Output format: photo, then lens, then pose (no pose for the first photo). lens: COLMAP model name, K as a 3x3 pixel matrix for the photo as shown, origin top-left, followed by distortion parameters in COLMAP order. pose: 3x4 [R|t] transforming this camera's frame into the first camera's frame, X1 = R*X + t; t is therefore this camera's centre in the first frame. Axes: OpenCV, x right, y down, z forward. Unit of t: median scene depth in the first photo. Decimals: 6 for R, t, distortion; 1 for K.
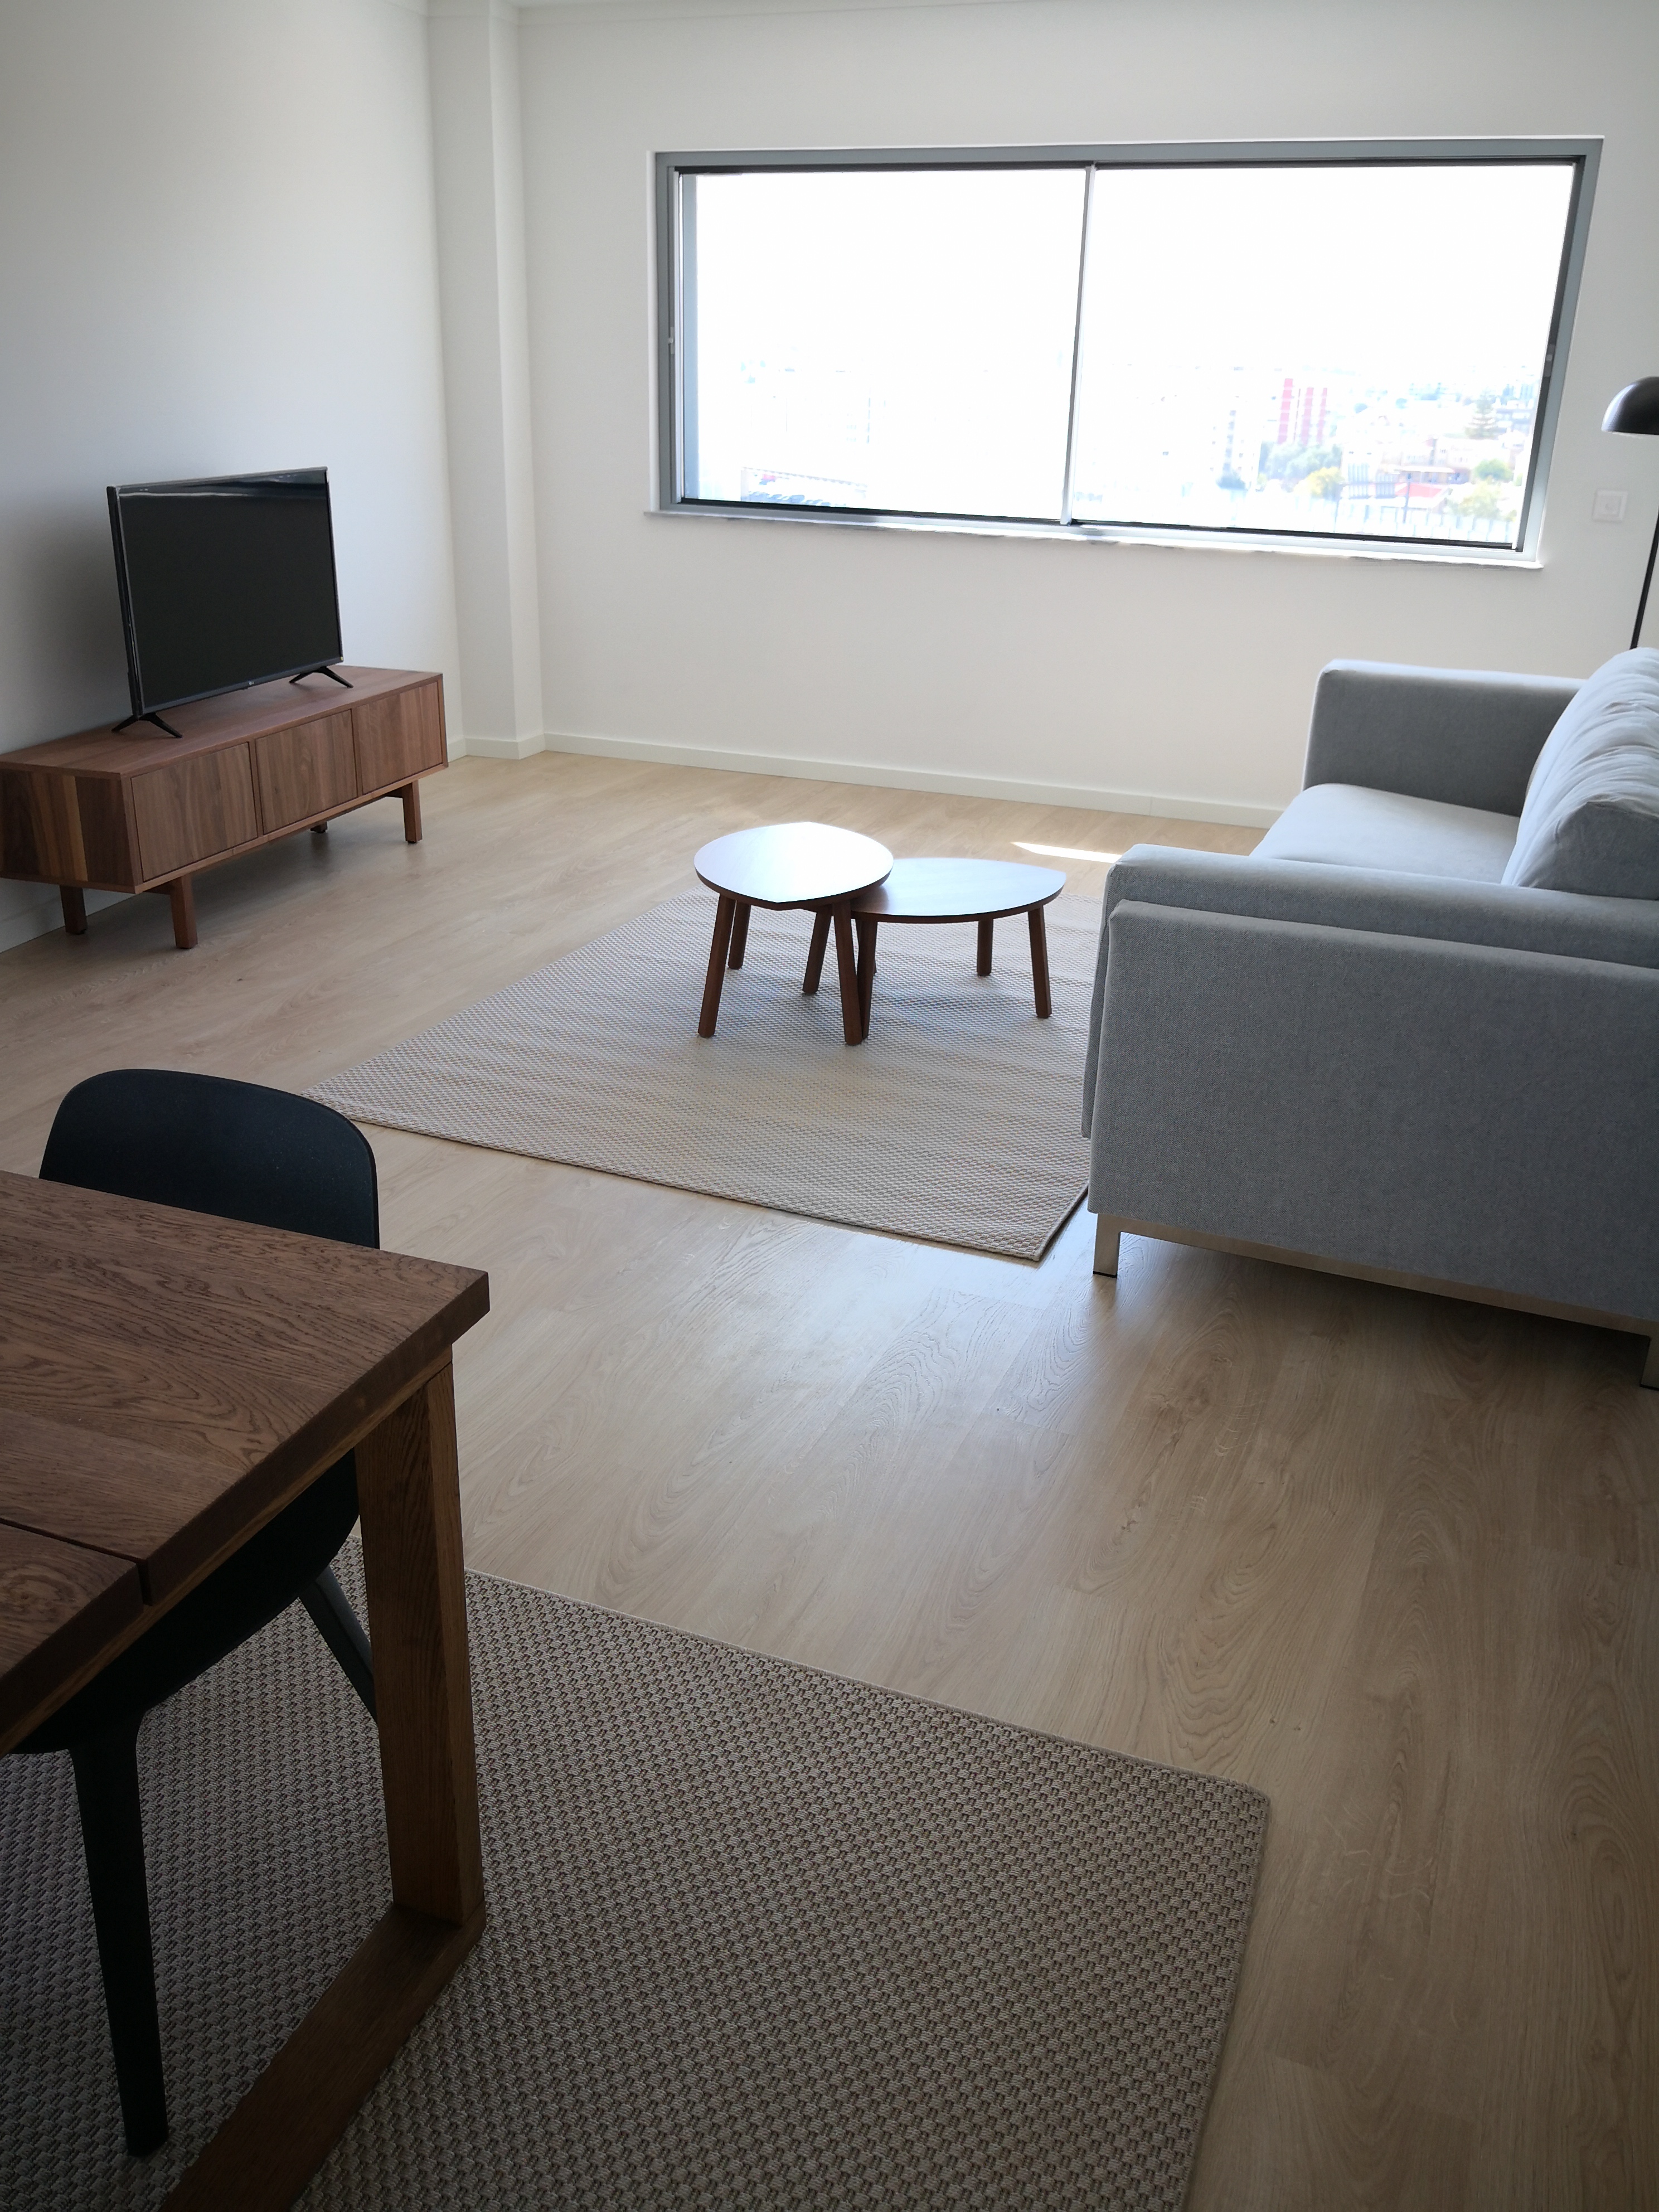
lens RADIAL K [[1825.1, 0, 829.8], [0, 1825.1, 1099.2], [0, 0, 1]] dist [0.037319, -0.055725]
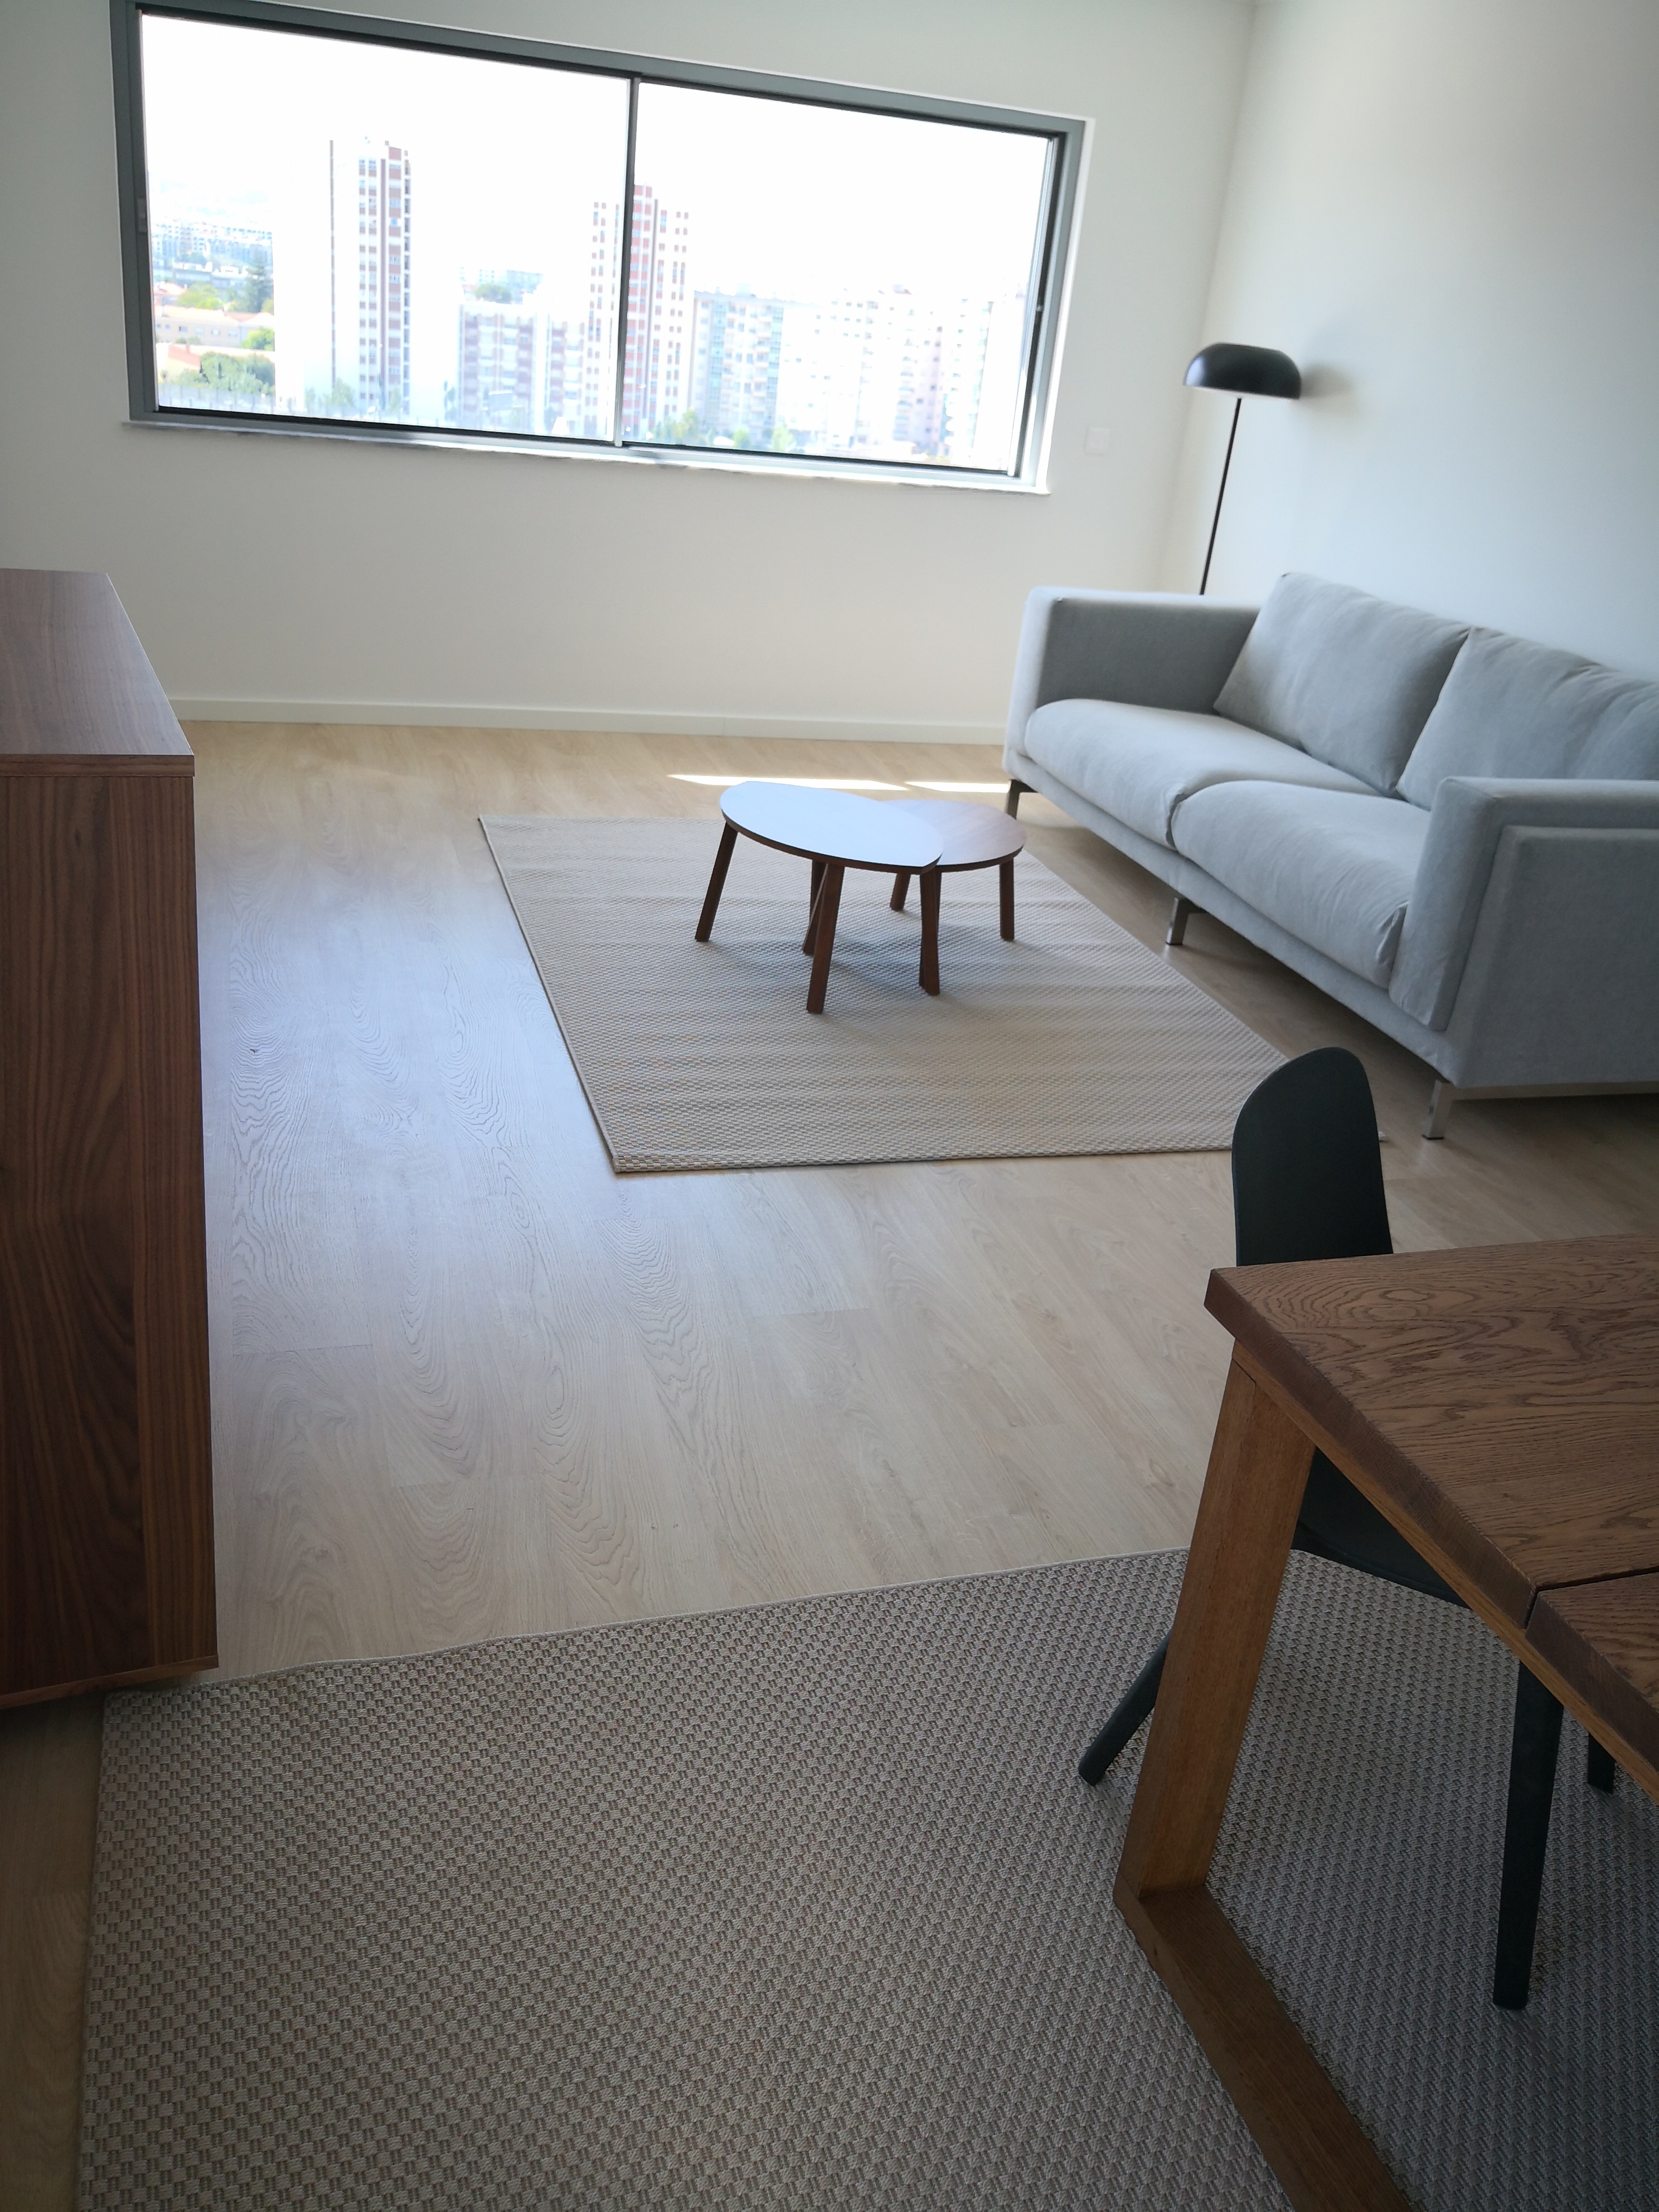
lens RADIAL K [[1825.1, 0, 824.9], [0, 1825.1, 1103.9], [0, 0, 1]] dist [0.037319, -0.055725]
pose [[0.774031, -0.212883, 0.596286, -0.662888], [0.165081, 0.977061, 0.134537, -0.118094], [-0.611248, -0.005700, 0.791418, 0.210212]]
